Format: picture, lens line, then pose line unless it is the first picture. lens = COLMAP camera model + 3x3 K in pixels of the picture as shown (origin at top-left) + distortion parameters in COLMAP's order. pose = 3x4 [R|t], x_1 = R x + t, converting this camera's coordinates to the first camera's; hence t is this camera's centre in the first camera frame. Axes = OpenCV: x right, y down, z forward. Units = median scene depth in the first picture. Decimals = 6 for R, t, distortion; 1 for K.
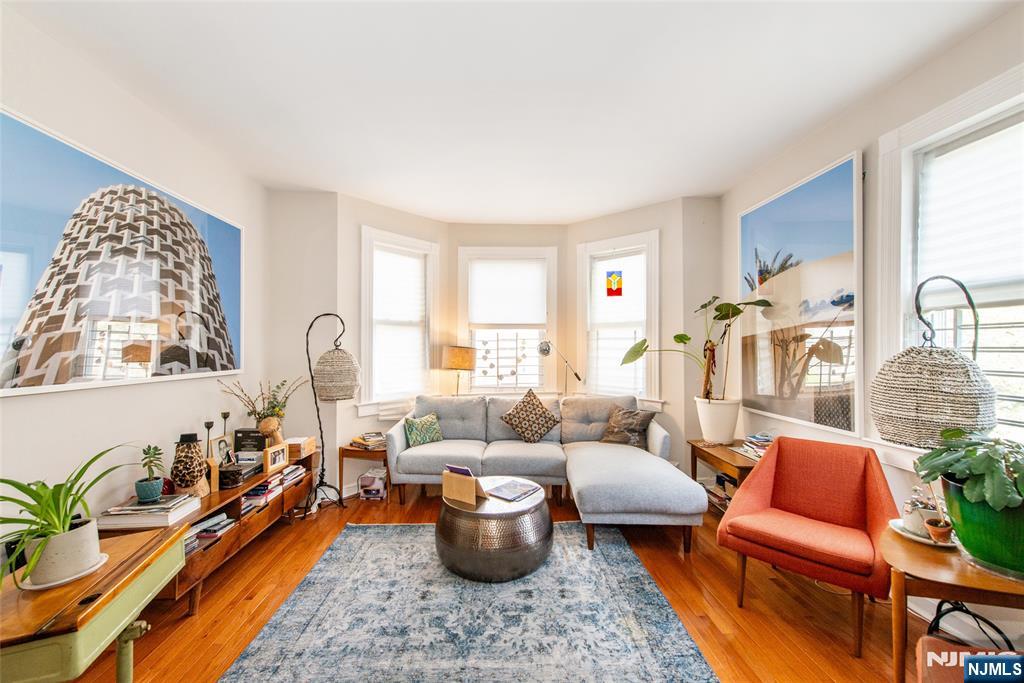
lens RADIAL K [[408.7, 0, 511.3], [0, 408.7, 348.6], [0, 0, 1]] dist [0.014608, -0.000274]
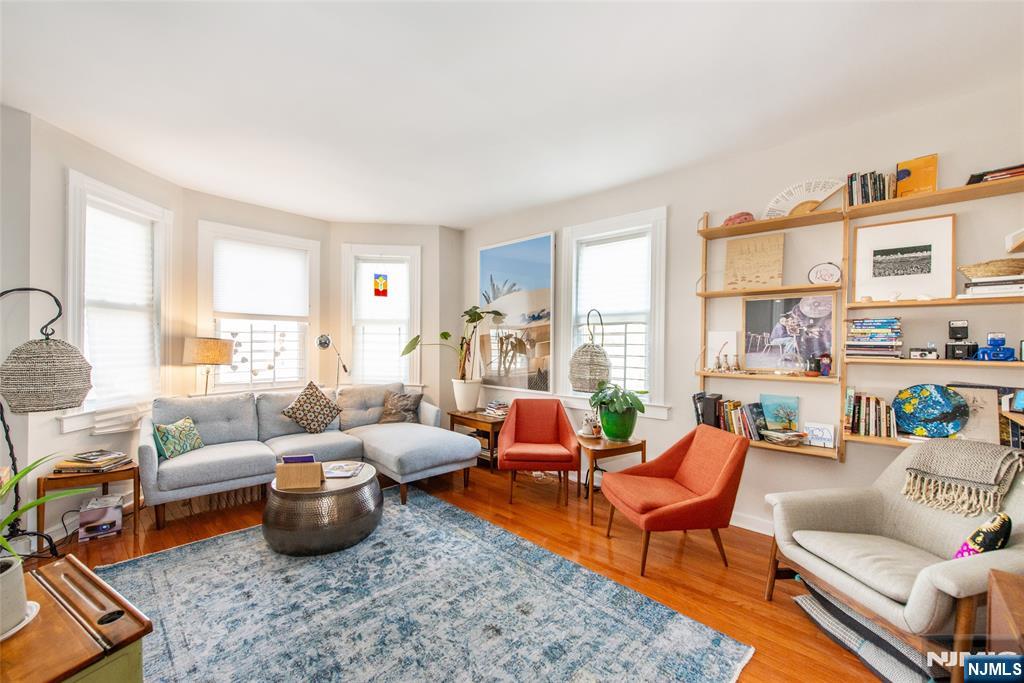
lens RADIAL K [[408.7, 0, 511.3], [0, 408.7, 348.6], [0, 0, 1]] dist [0.014608, -0.000274]
pose [[0.711493, -0.000428, 0.702693, -0.356380], [-0.009596, 0.999901, 0.010325, 0.002088], [-0.702627, -0.014089, 0.711418, -0.081843]]
